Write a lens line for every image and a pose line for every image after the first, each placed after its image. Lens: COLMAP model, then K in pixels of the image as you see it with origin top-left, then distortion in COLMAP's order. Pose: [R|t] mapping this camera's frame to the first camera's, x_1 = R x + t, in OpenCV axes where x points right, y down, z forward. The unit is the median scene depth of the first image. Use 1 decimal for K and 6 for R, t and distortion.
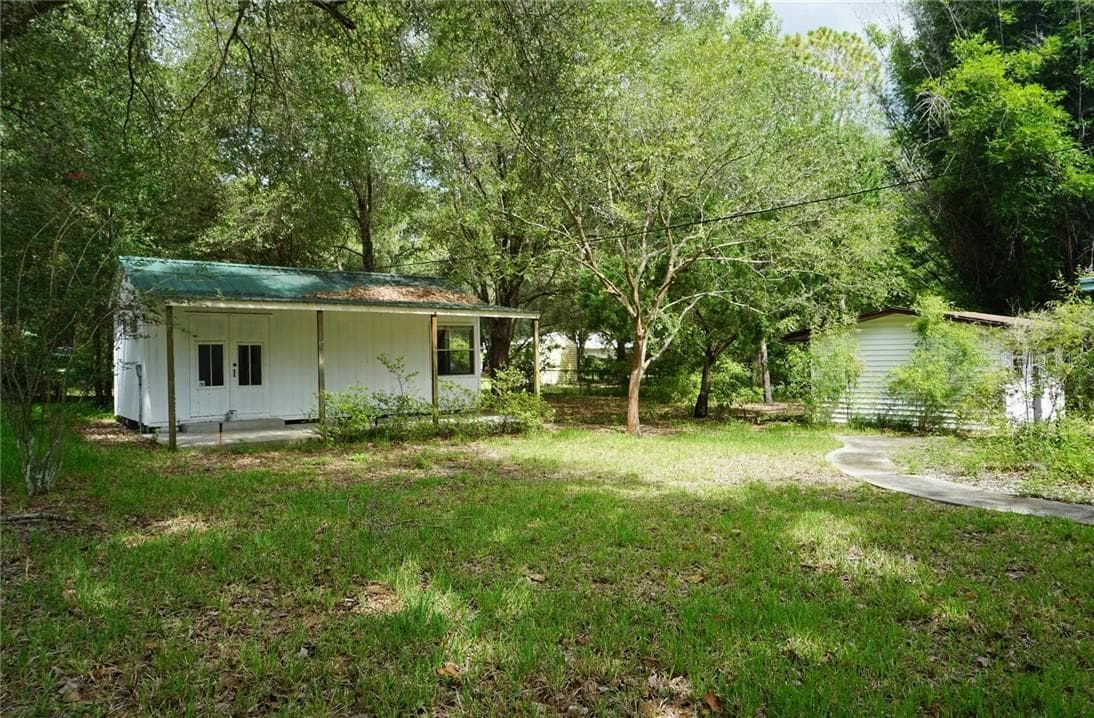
lens RADIAL K [[737.5, 0, 543.8], [0, 737.5, 355.2], [0, 0, 1]] dist [-0.045457, 0.001367]
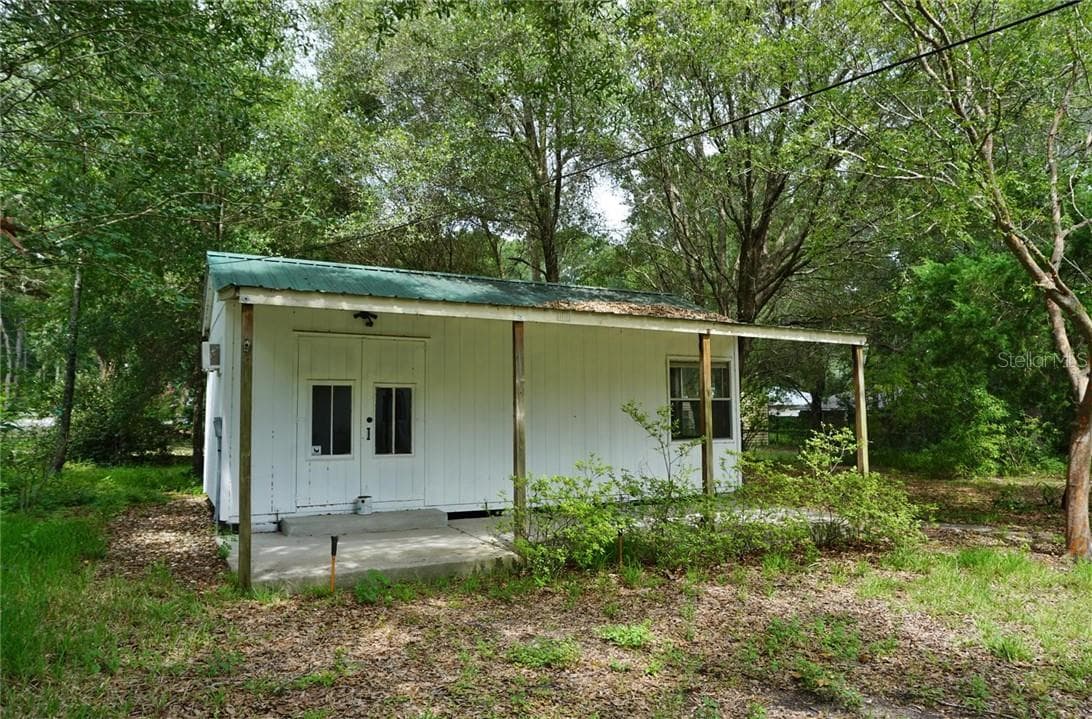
lens RADIAL K [[736.2, 0, 542.8], [0, 736.2, 355.7], [0, 0, 1]] dist [-0.045457, 0.001367]
pose [[0.983298, -0.007226, -0.181857, -0.169187], [-0.007003, 0.996970, -0.077477, 0.006354], [0.181866, 0.077456, 0.980268, 0.422742]]
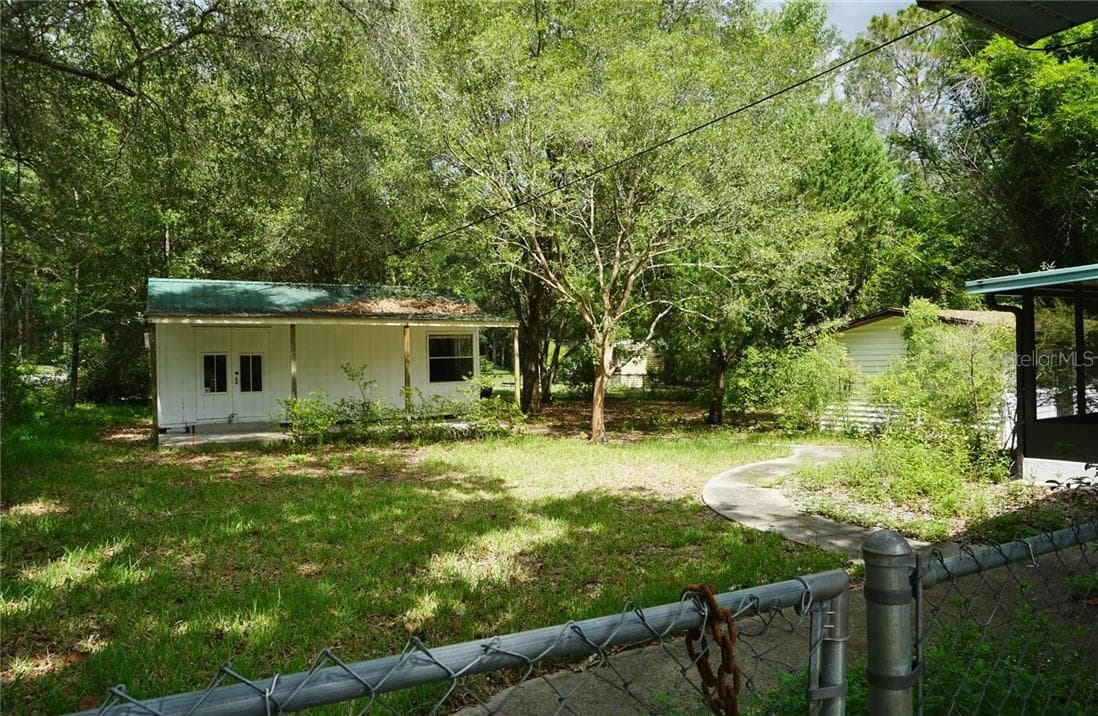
lens RADIAL K [[748.7, 0, 549.4], [0, 748.7, 344.9], [0, 0, 1]] dist [-0.035914, -0.000292]
pose [[0.981192, -0.009930, -0.192780, 0.263134], [0.006754, 0.999831, -0.017124, -0.007218], [0.192917, 0.015500, 0.981093, -0.024923]]
